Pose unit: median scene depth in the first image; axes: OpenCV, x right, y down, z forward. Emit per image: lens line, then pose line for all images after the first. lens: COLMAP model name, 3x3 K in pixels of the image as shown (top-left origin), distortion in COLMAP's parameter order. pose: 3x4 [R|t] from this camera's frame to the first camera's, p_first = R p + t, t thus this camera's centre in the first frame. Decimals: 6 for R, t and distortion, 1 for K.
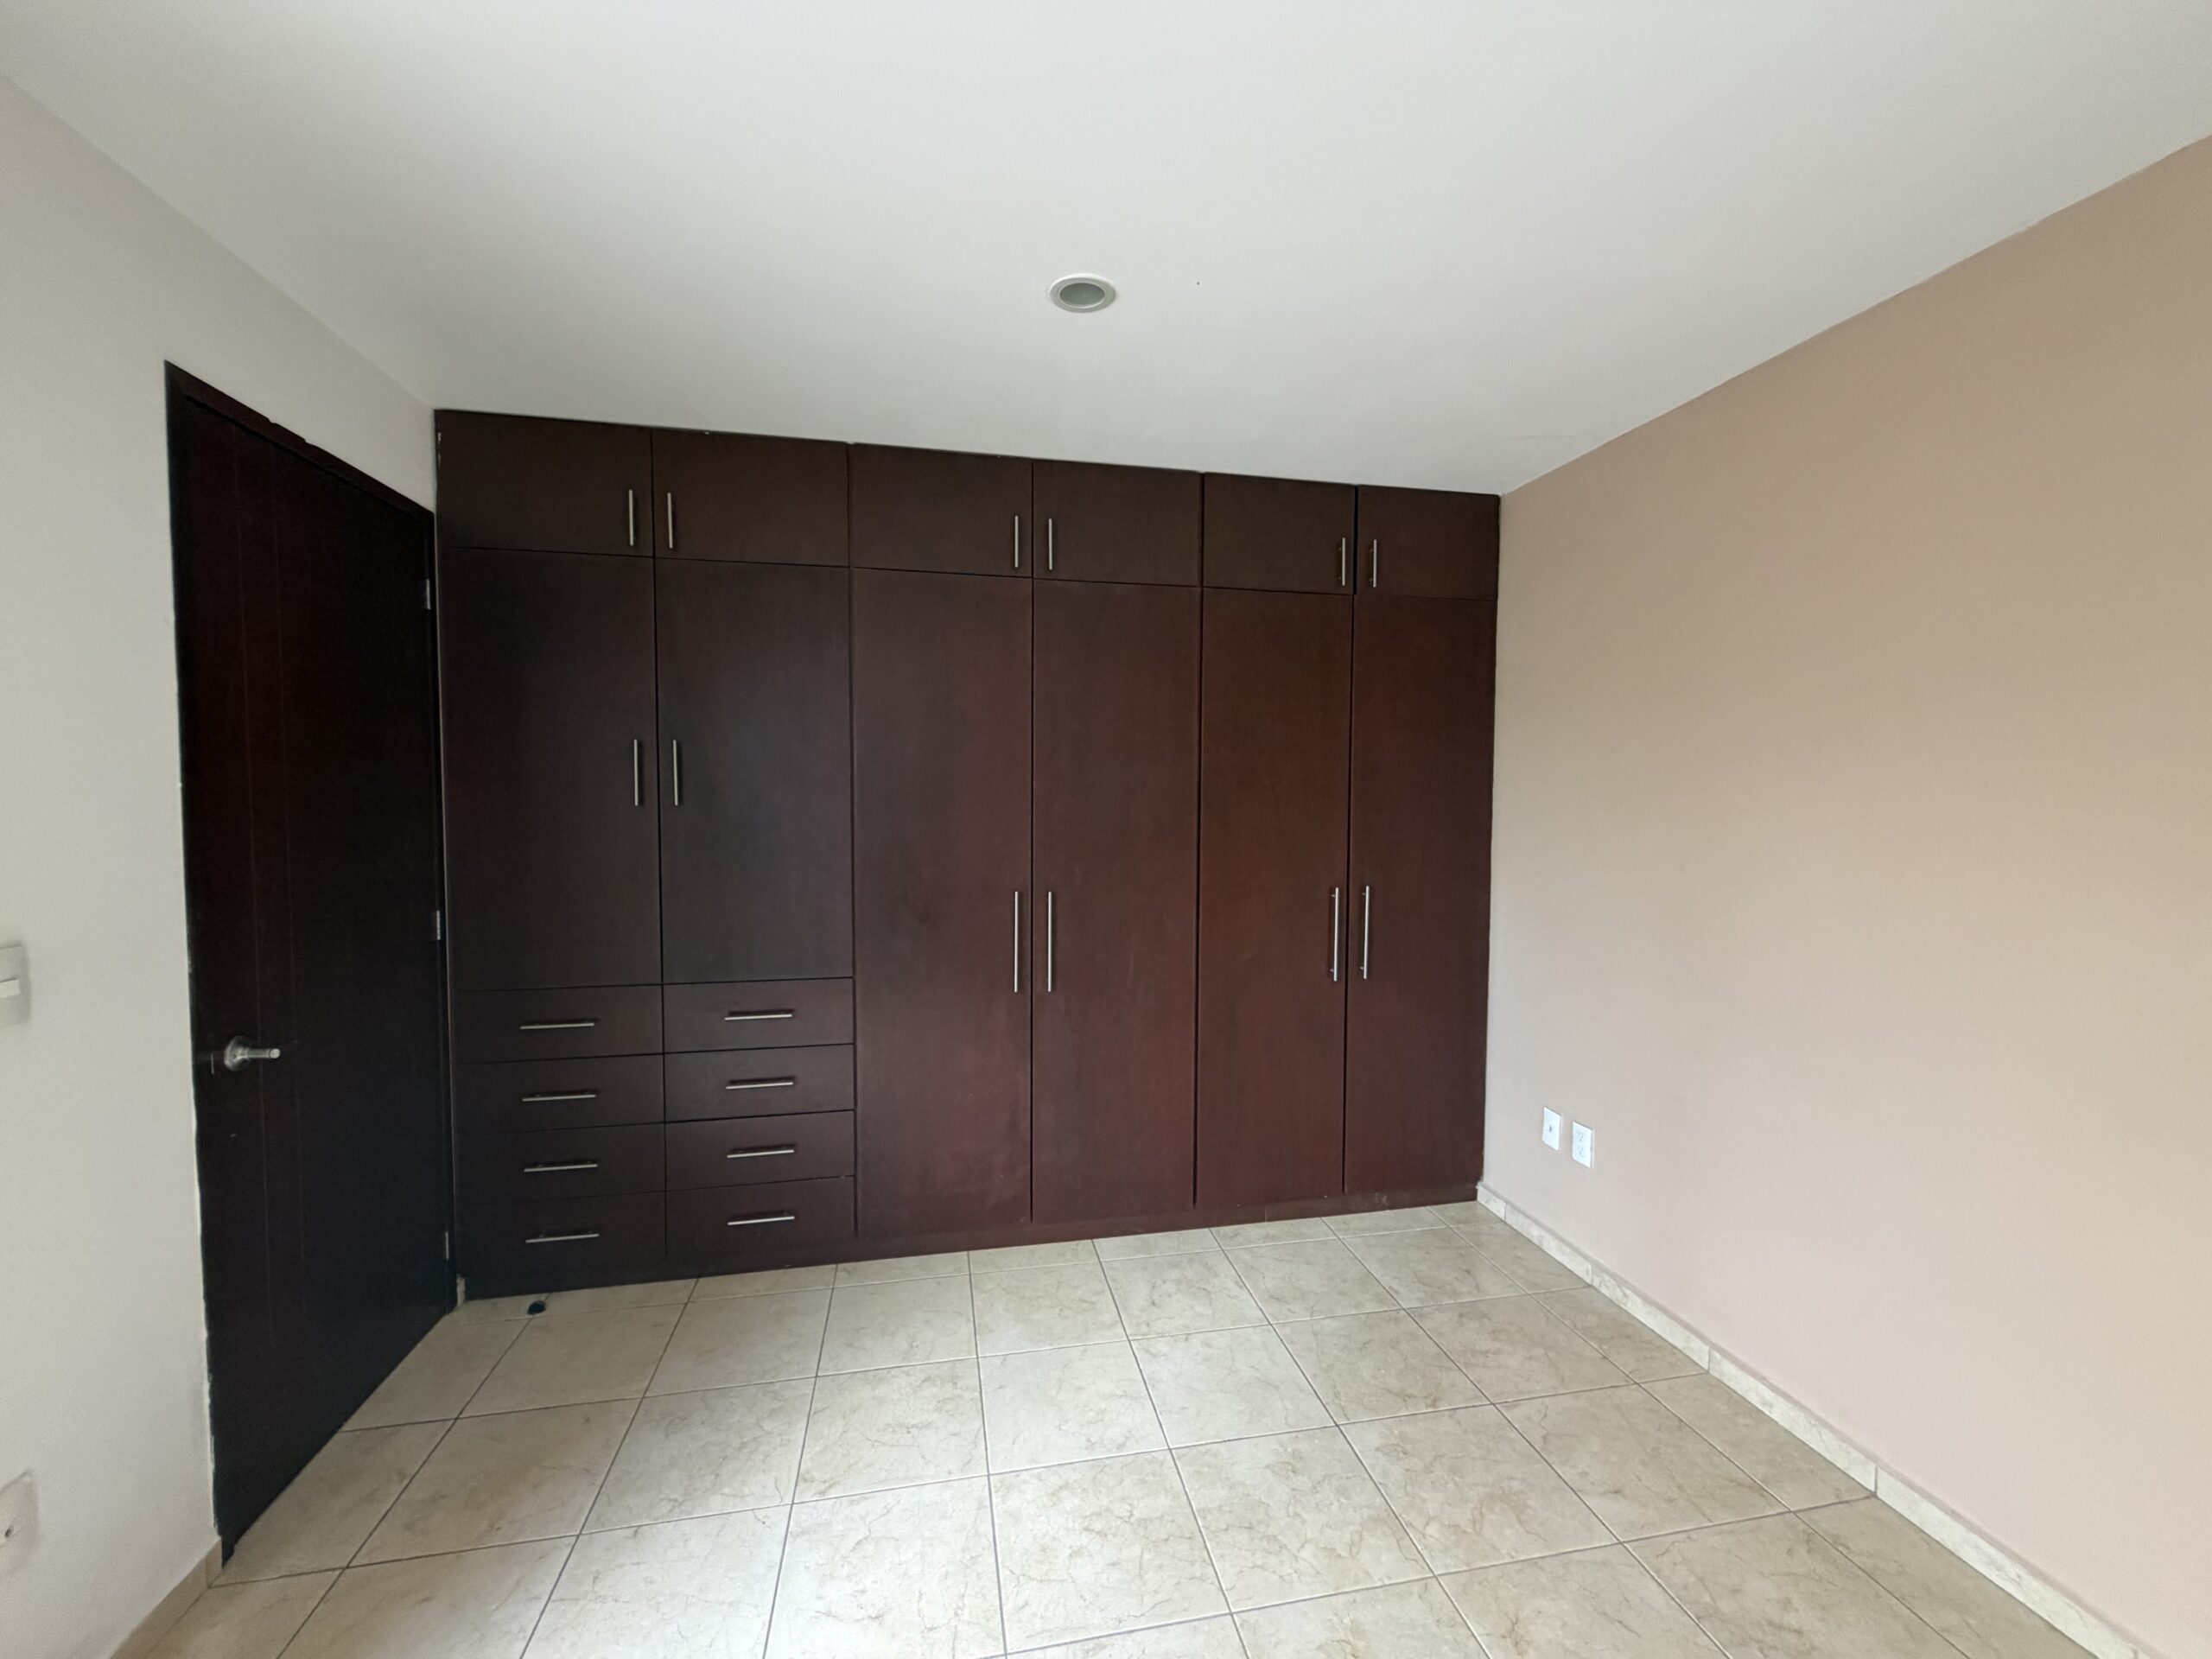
lens RADIAL K [[882.7, 0, 1099.8], [0, 882.7, 832.7], [0, 0, 1]] dist [0.000163, 0.000426]
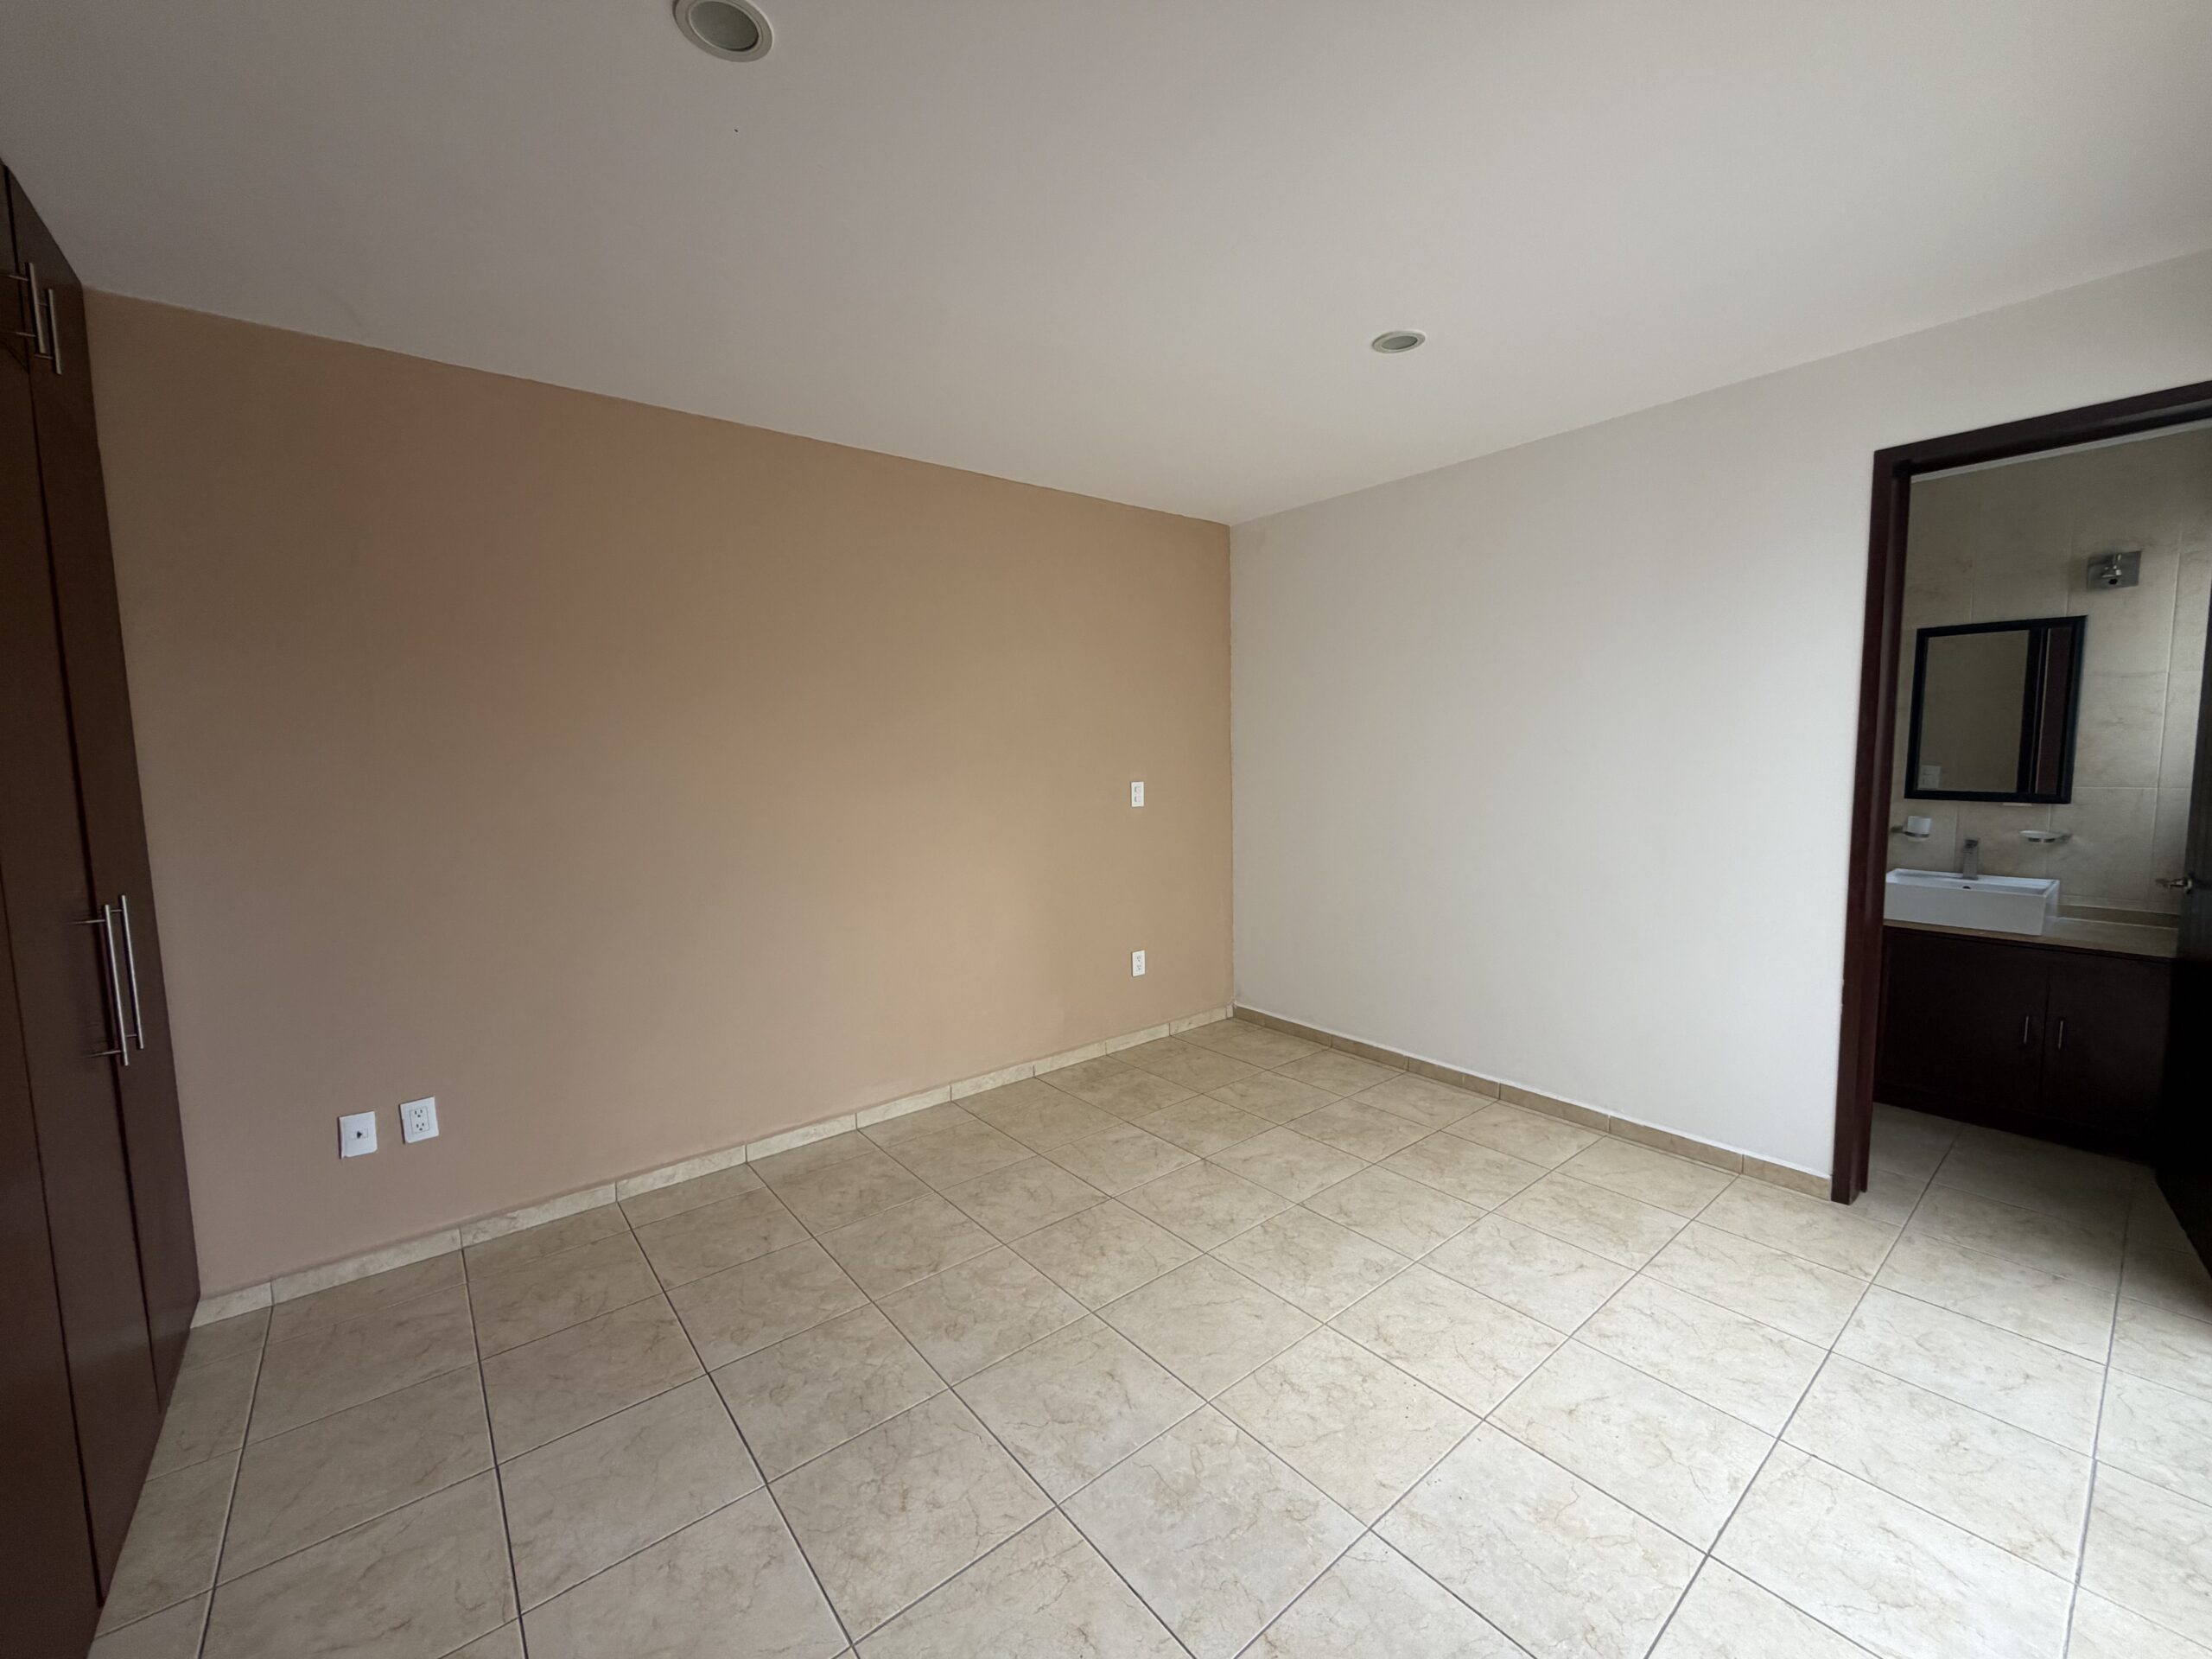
lens RADIAL K [[882.7, 0, 1099.8], [0, 882.7, 832.7], [0, 0, 1]] dist [0.000163, 0.000426]
pose [[-0.466740, -0.078664, 0.880889, -0.784169], [0.058122, 0.991155, 0.119307, -0.018927], [-0.882483, 0.106884, -0.458039, 1.040344]]
